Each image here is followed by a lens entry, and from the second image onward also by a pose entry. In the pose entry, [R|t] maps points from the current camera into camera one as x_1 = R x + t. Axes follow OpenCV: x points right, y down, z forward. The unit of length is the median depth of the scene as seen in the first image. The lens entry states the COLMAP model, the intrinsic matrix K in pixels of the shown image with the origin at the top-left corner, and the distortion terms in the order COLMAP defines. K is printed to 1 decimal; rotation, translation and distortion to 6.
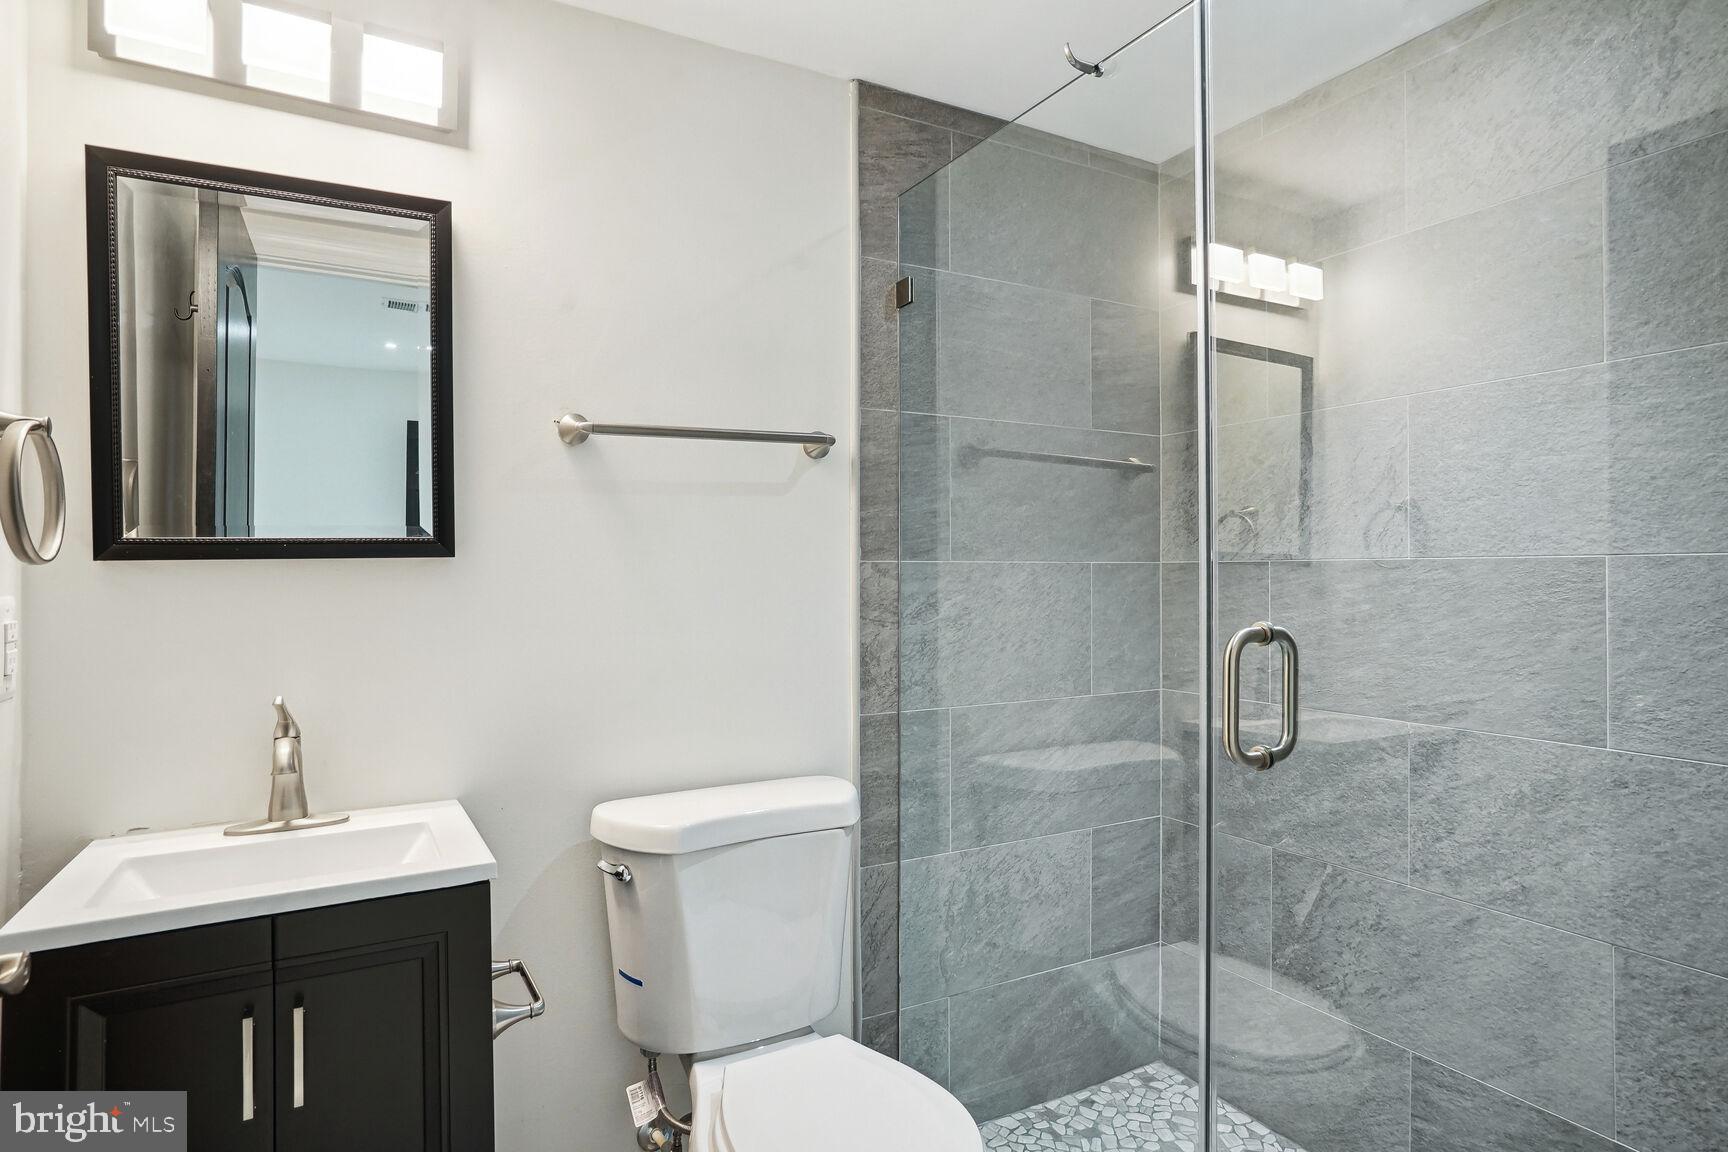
lens RADIAL K [[937.2, 0, 862.9], [0, 937.2, 577.6], [0, 0, 1]] dist [-0.036870, 0.000228]
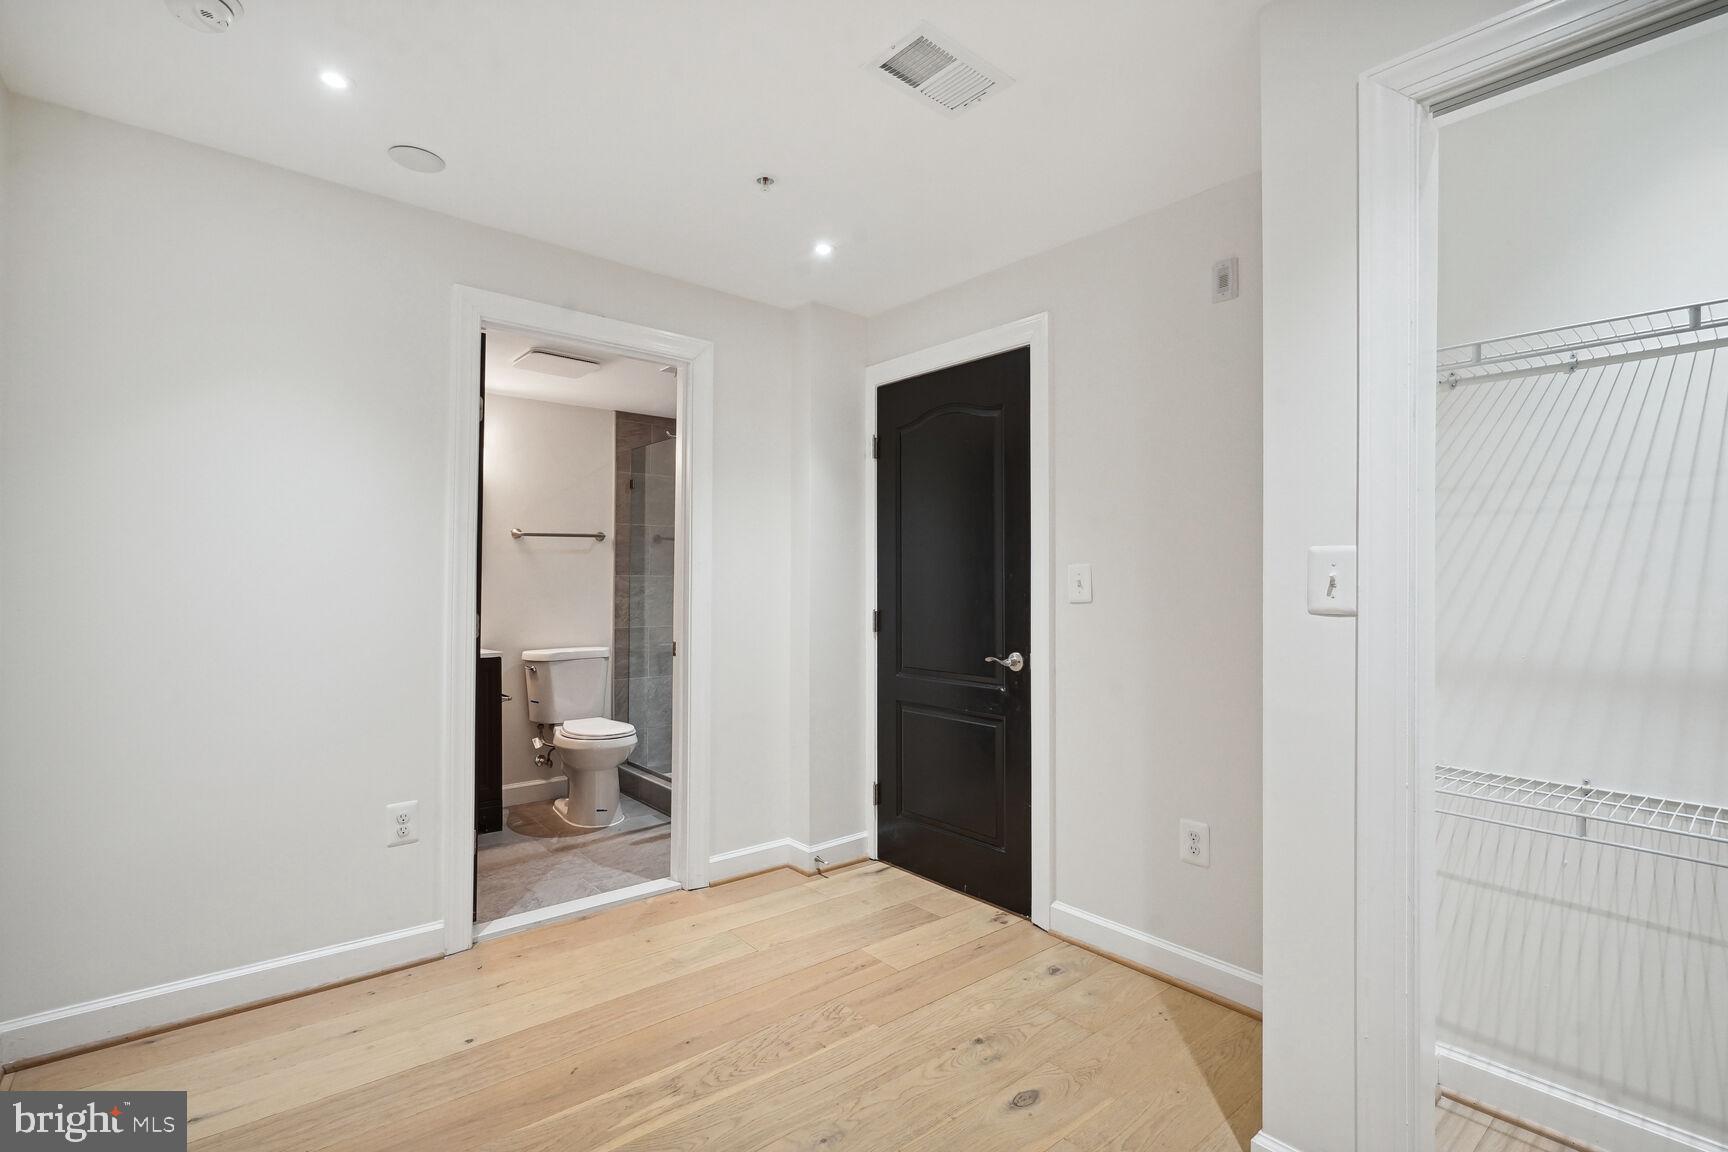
lens RADIAL K [[805.5, 0, 844.4], [0, 805.5, 576.3], [0, 0, 1]] dist [-0.009565, 0.002280]
pose [[0.987160, 0.006776, 0.159591, 0.303511], [-0.005438, 0.999946, -0.008820, 0.003050], [-0.159642, 0.007839, 0.987144, -1.609609]]
